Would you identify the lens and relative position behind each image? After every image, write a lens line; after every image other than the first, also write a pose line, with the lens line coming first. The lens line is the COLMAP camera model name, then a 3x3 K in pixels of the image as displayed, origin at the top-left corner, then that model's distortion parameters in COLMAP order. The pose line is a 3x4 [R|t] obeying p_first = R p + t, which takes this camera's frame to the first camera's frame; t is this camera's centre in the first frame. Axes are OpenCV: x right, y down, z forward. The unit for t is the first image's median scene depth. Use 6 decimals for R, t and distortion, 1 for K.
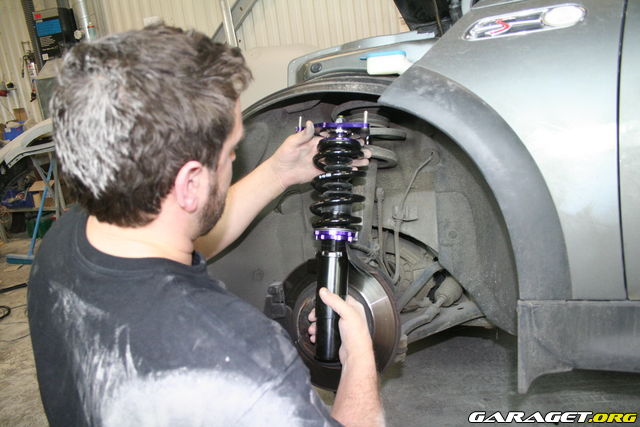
lens RADIAL K [[546.3, 0, 321.2], [0, 546.3, 216.5], [0, 0, 1]] dist [-0.099861, 0.063117]
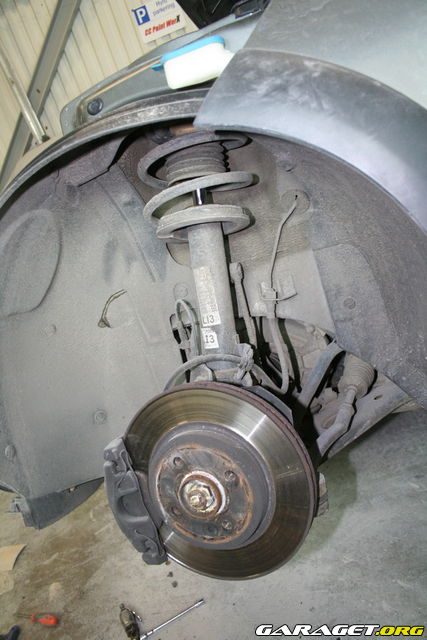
lens RADIAL K [[546.3, 0, 212.5], [0, 546.3, 315.5], [0, 0, 1]] dist [-0.099861, 0.063117]
pose [[0.972175, -0.231537, 0.035588, 0.042345], [0.229486, 0.971826, 0.053759, -0.031594], [-0.047033, -0.044096, 0.997920, 0.315924]]
